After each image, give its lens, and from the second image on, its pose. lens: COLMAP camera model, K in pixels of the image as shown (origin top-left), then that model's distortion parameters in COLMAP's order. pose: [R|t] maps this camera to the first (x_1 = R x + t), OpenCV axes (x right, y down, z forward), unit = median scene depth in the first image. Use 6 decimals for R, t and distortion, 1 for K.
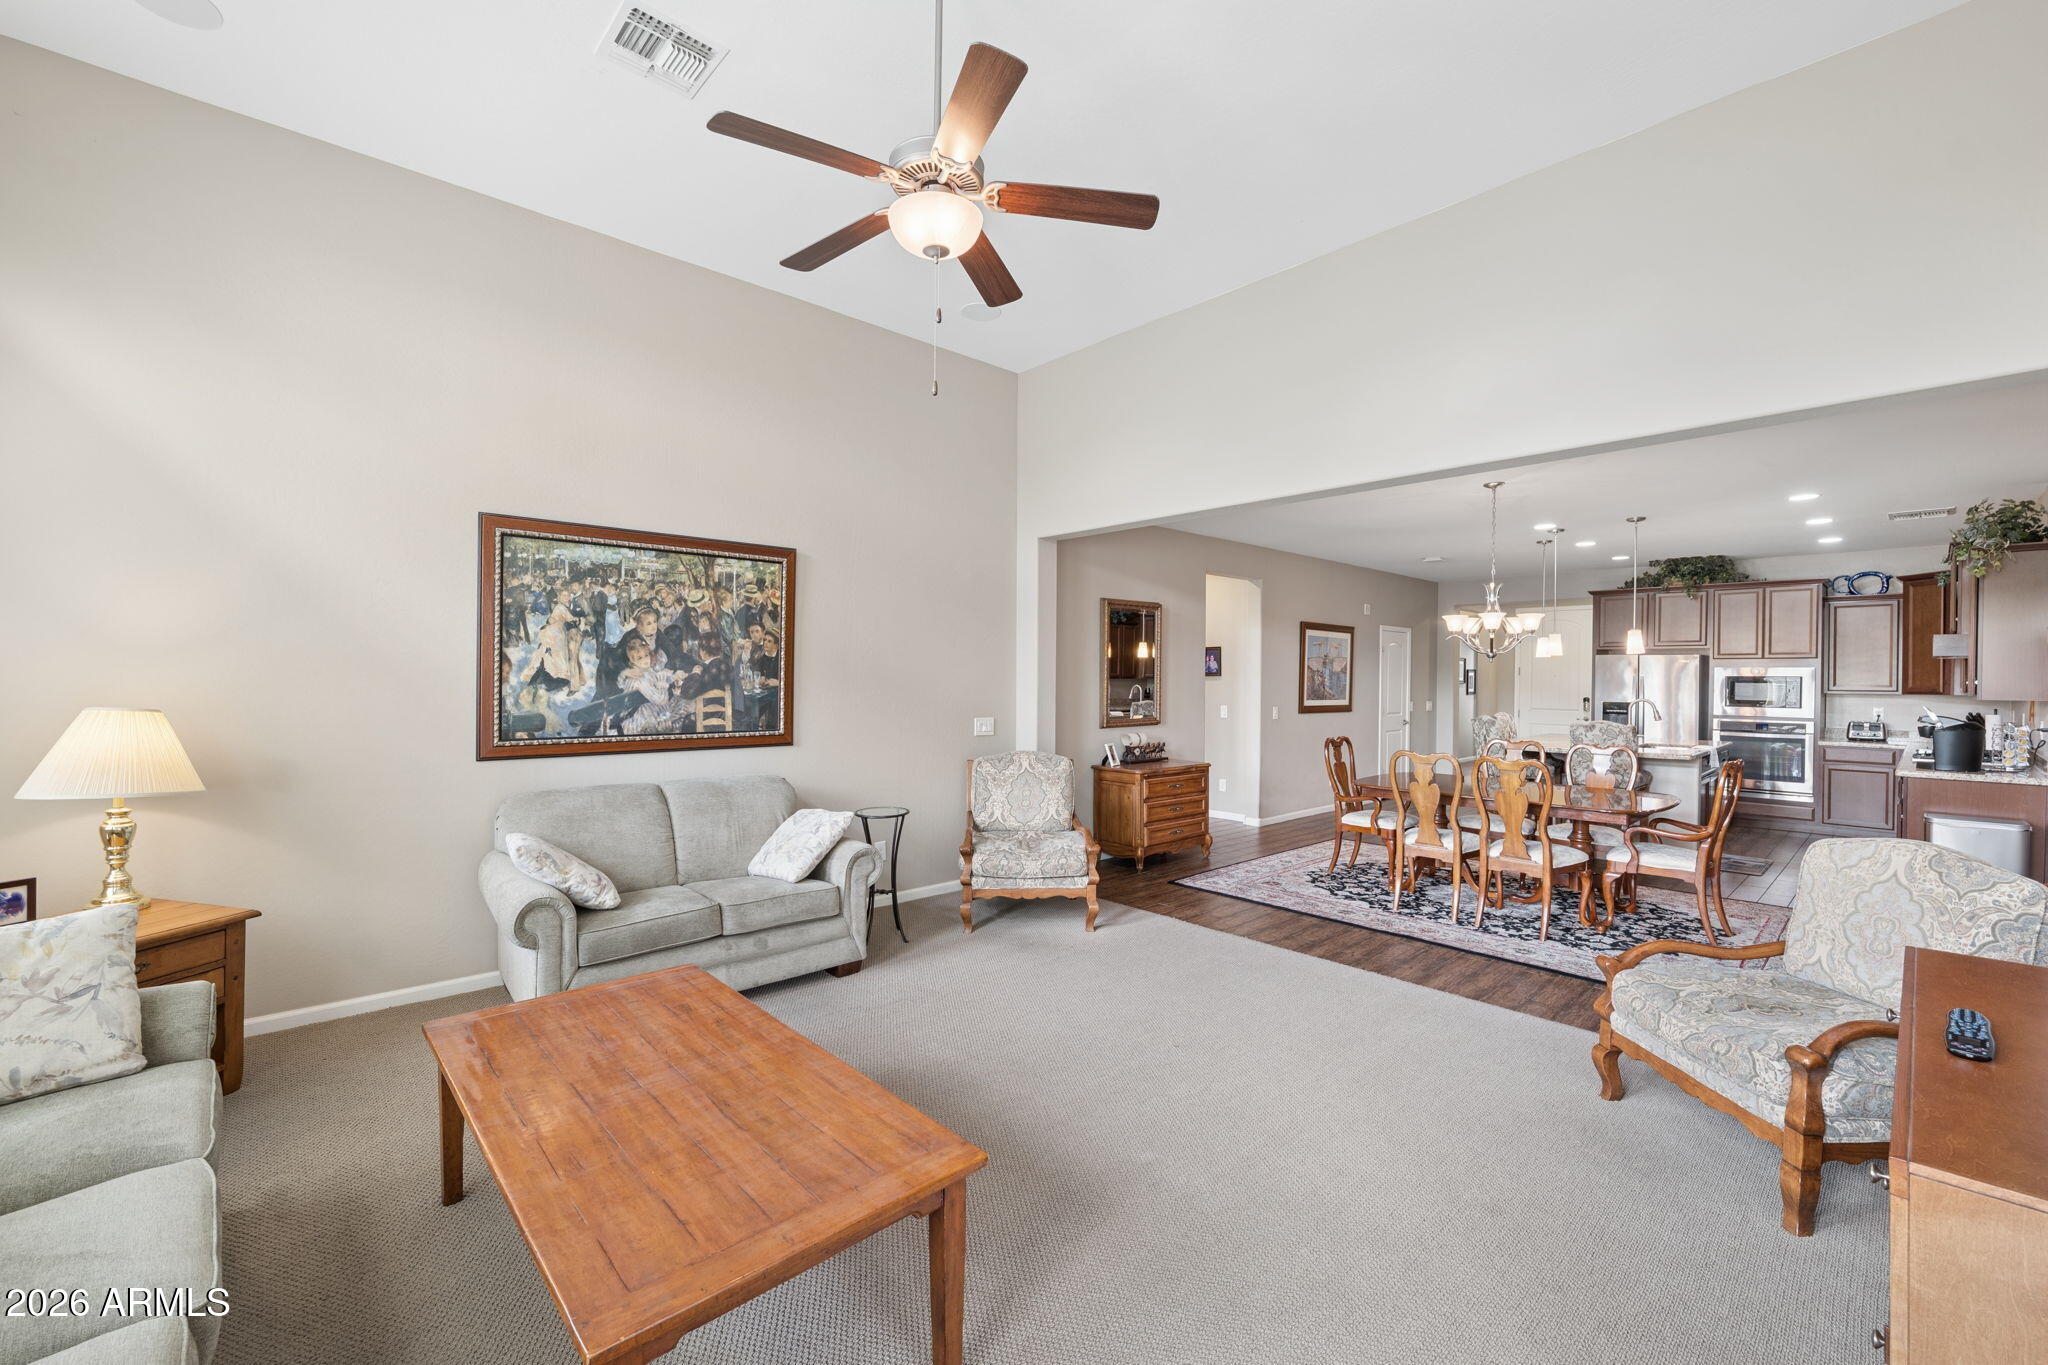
lens RADIAL K [[855.3, 0, 1013.8], [0, 855.3, 684.4], [0, 0, 1]] dist [-0.003147, 0.000115]
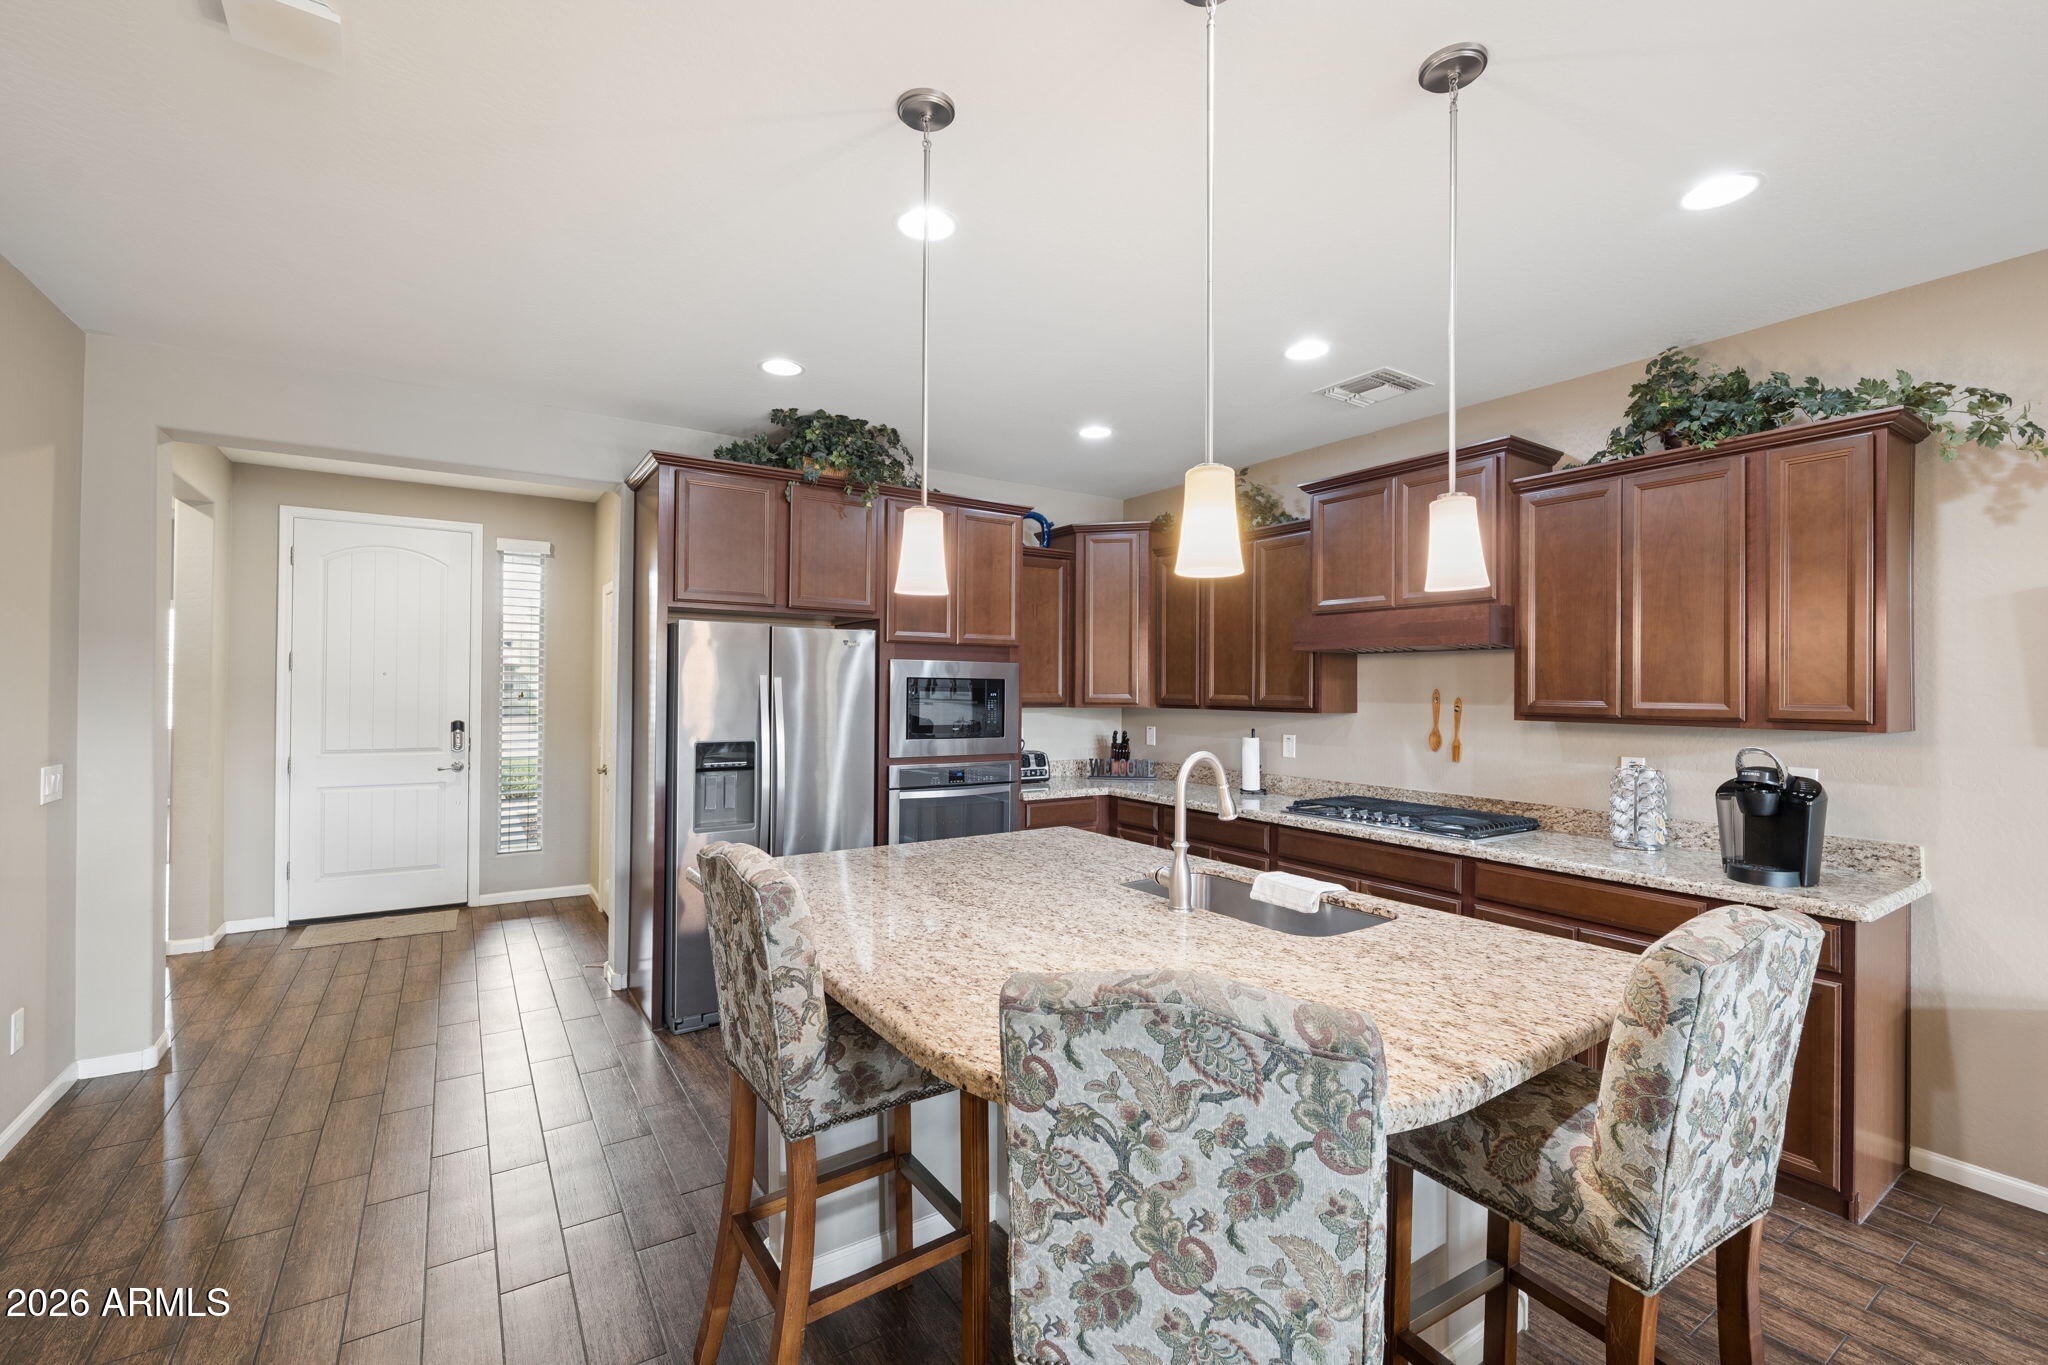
lens RADIAL K [[855.3, 0, 1013.8], [0, 855.3, 684.4], [0, 0, 1]] dist [-0.003147, 0.000115]
pose [[0.164958, -0.003083, 0.986296, 0.365552], [0.003191, 0.999992, 0.002593, -0.006950], [-0.986295, 0.002720, 0.164966, 0.870693]]
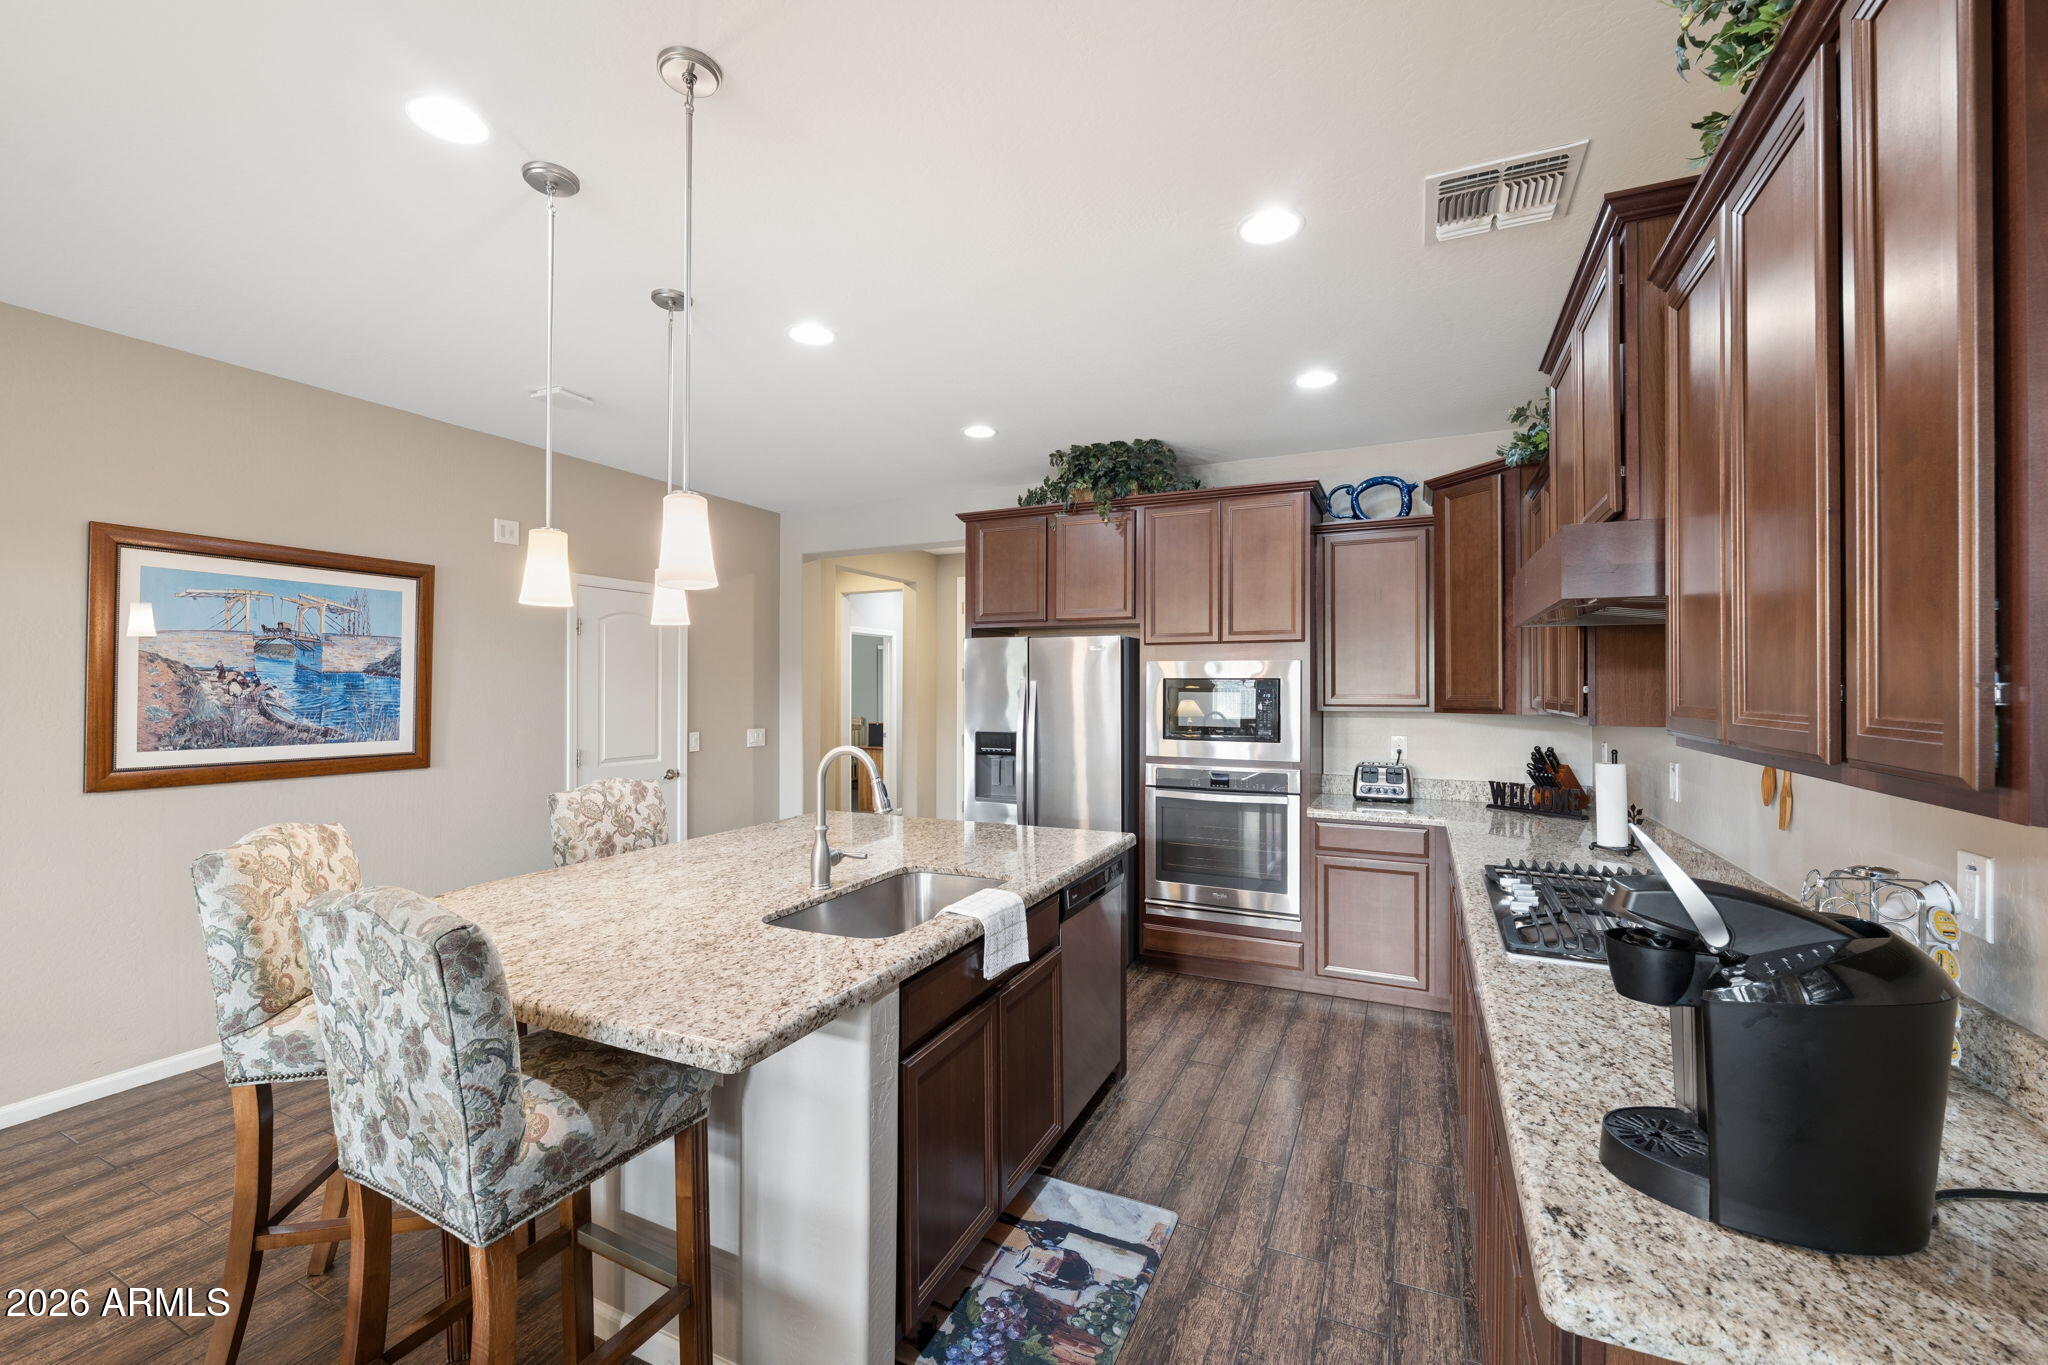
lens RADIAL K [[834.6, 0, 1024.0], [0, 834.6, 682.5], [0, 0, 1]] dist [-0.008780, 0.000262]
pose [[0.928216, -0.004918, 0.372009, 0.584590], [0.010432, 0.999864, -0.012809, -0.001899], [-0.371896, 0.015770, 0.928141, 0.584802]]
